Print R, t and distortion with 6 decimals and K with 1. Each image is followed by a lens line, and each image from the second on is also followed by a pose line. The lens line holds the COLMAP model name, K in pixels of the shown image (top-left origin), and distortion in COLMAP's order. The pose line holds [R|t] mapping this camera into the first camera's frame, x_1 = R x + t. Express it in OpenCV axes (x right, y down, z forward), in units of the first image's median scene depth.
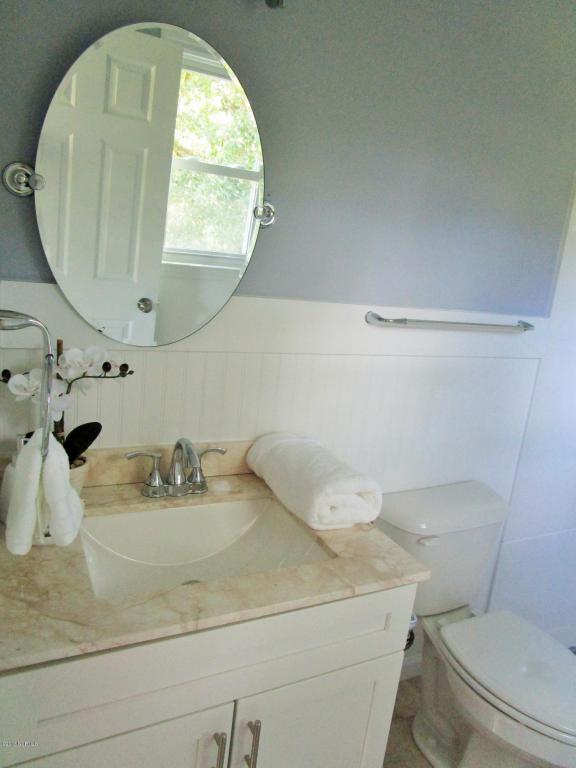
lens RADIAL K [[548.9, 0, 288.0], [0, 548.9, 384.0], [0, 0, 1]] dist [-0.012460, 0.007186]
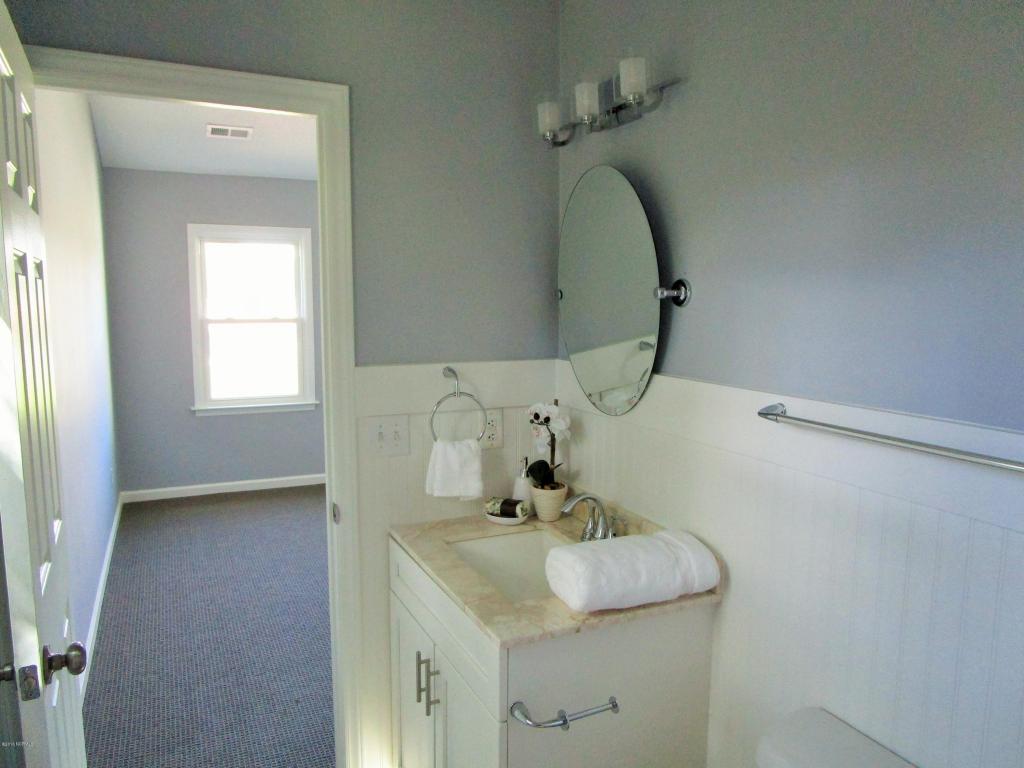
lens RADIAL K [[731.8, 0, 512.0], [0, 731.8, 384.0], [0, 0, 1]] dist [-0.012460, 0.007186]
pose [[-0.019599, 0.012024, -0.999736, 1.309102], [-0.233105, 0.972316, 0.016264, -0.106951], [0.972254, 0.233362, -0.016254, 0.790228]]
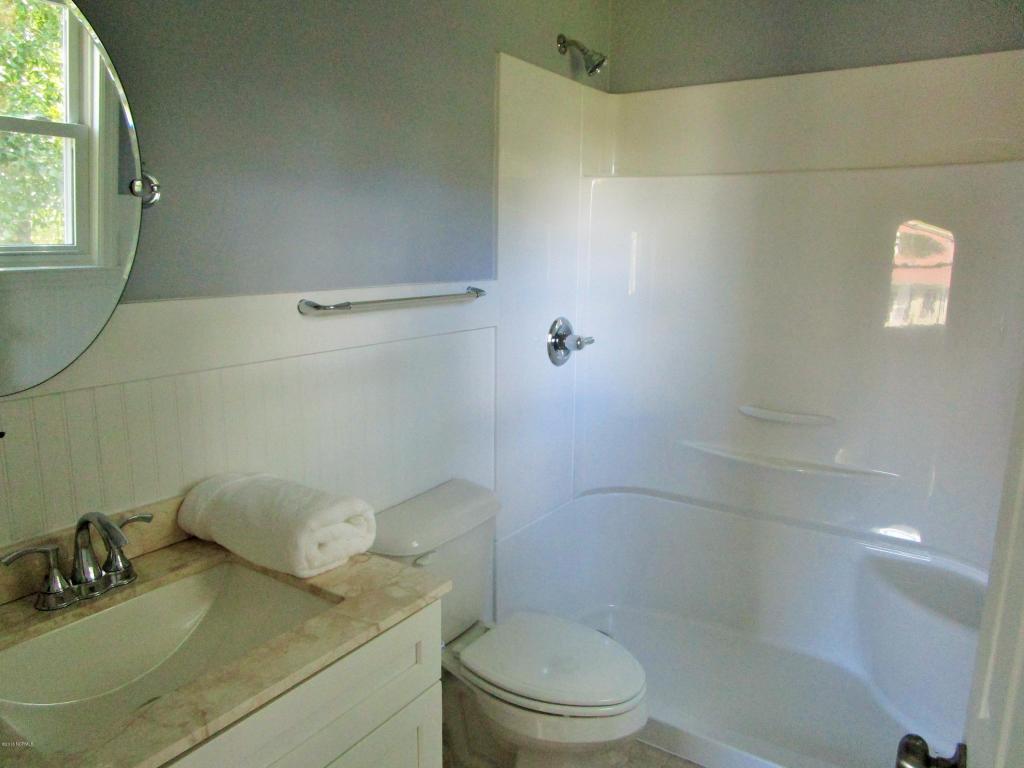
lens RADIAL K [[731.8, 0, 512.0], [0, 731.8, 384.0], [0, 0, 1]] dist [-0.012460, 0.007186]
pose [[0.865981, -0.191085, 0.462128, -0.118827], [0.194326, 0.980075, 0.041104, 0.003676], [-0.460775, 0.054208, 0.885860, -0.086675]]
